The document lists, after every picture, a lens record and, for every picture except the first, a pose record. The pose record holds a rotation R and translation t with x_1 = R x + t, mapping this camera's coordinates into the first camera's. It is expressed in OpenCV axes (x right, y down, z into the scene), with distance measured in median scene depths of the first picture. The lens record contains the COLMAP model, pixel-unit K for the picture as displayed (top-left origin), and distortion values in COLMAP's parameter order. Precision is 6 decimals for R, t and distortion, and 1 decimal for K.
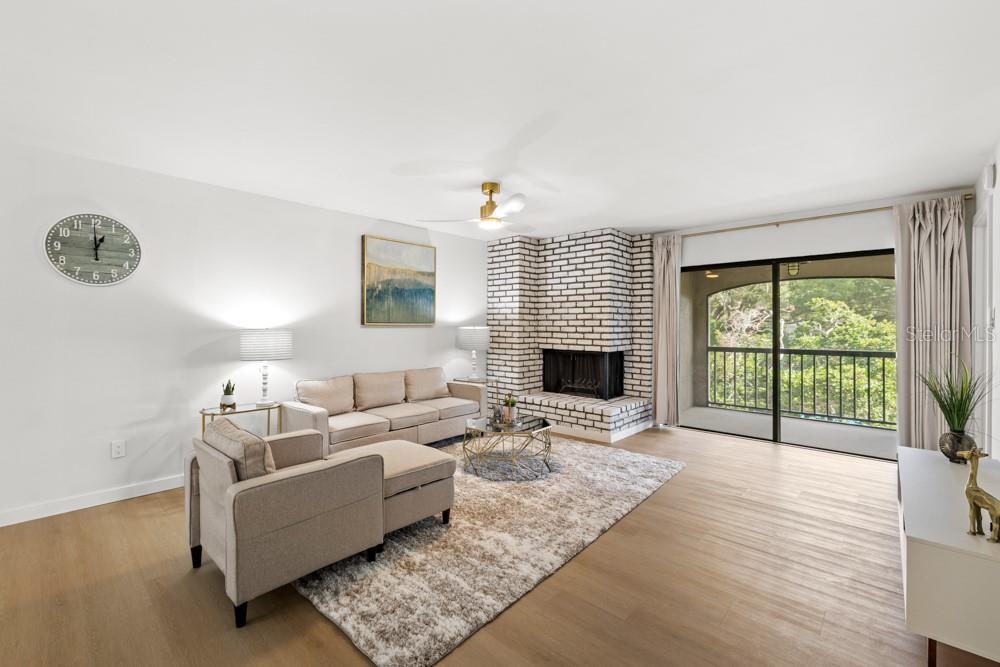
lens RADIAL K [[425.7, 0, 495.8], [0, 425.7, 325.3], [0, 0, 1]] dist [0.002854, 0.000246]
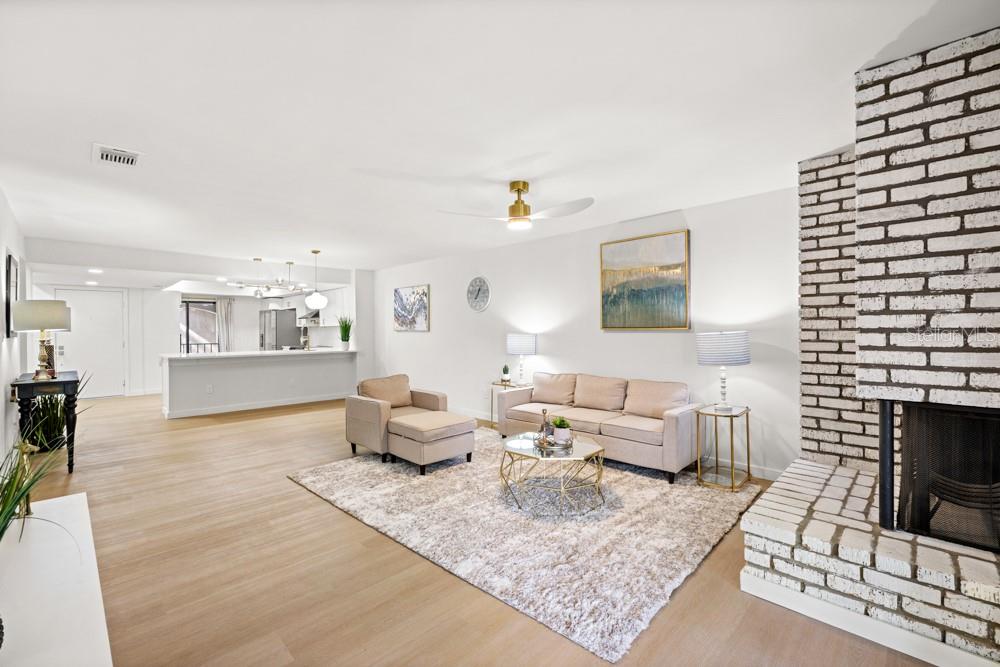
lens RADIAL K [[424.5, 0, 495.7], [0, 424.5, 332.4], [0, 0, 1]] dist [-0.000184, 0.000029]
pose [[-0.037136, 0.003458, -0.999304, 0.650662], [0.005700, 0.999978, 0.003249, 0.000637], [0.999294, -0.005576, -0.037155, 0.678709]]
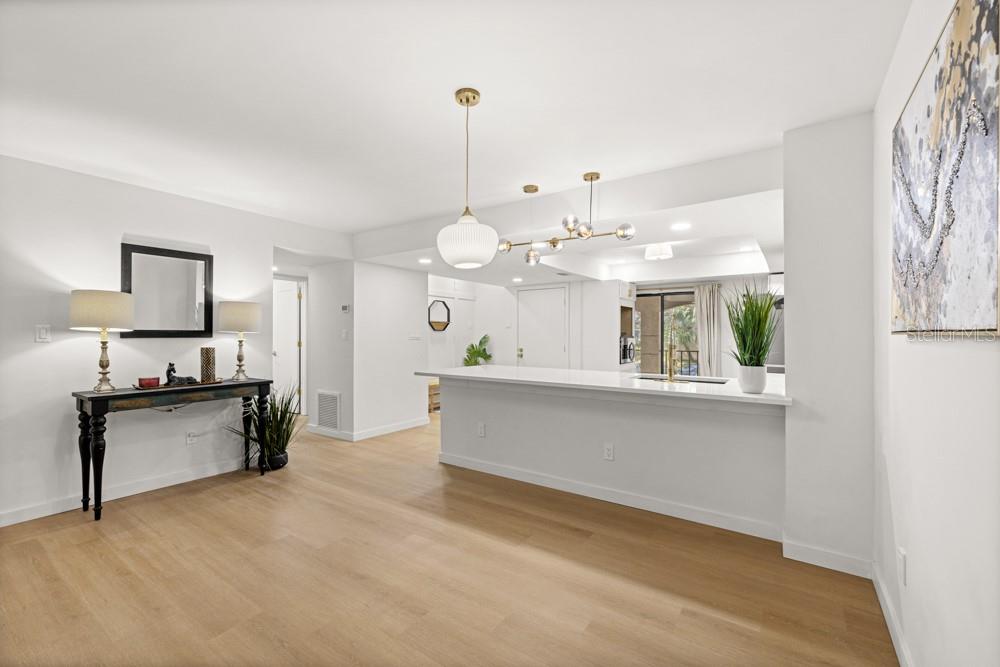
lens RADIAL K [[424.5, 0, 495.7], [0, 424.5, 332.4], [0, 0, 1]] dist [-0.000184, 0.000029]
pose [[-0.989879, -0.005988, -0.141787, -0.511206], [-0.004966, 0.999959, -0.007558, 0.000832], [0.141827, -0.006777, -0.989868, 0.530215]]
